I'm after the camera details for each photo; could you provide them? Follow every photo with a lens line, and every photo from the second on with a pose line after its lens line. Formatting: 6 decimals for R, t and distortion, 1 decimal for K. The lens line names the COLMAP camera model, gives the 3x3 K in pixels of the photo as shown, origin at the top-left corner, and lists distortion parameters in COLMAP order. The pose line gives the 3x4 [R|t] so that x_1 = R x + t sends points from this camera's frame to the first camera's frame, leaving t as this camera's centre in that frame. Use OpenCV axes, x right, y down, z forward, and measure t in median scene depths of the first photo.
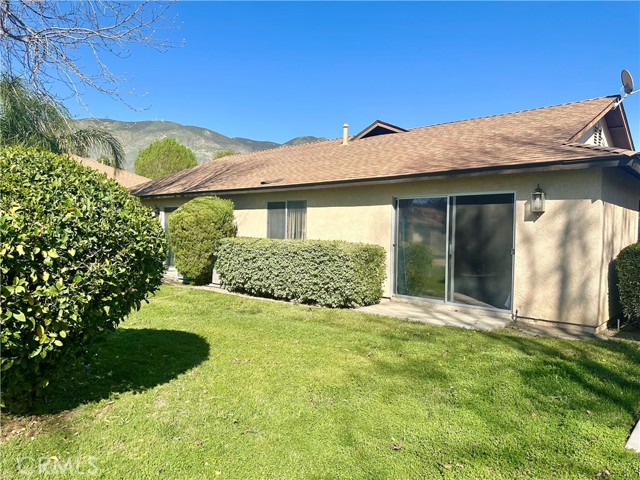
lens RADIAL K [[449.5, 0, 301.3], [0, 449.5, 246.2], [0, 0, 1]] dist [0.049740, -0.023155]
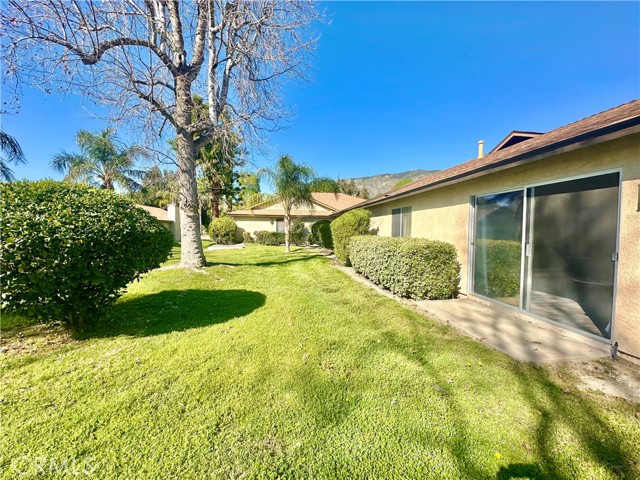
lens RADIAL K [[256.1, 0, 321.2], [0, 256.1, 239.4], [0, 0, 1]] dist [-0.003635, 0.001519]
pose [[0.787378, 0.013955, -0.616313, 0.299165], [-0.020210, 0.999791, -0.003180, -0.002346], [0.616140, 0.014960, 0.787495, 0.351245]]
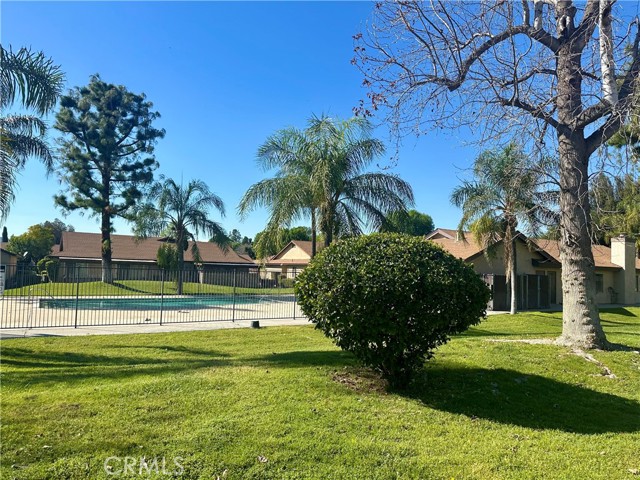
lens RADIAL K [[449.5, 0, 324.1], [0, 449.5, 237.1], [0, 0, 1]] dist [0.049740, -0.023155]
pose [[-0.226095, -0.094611, -0.969500, 0.468630], [-0.074811, 0.994019, -0.079558, -0.011535], [0.971228, 0.054542, -0.231820, 0.485174]]
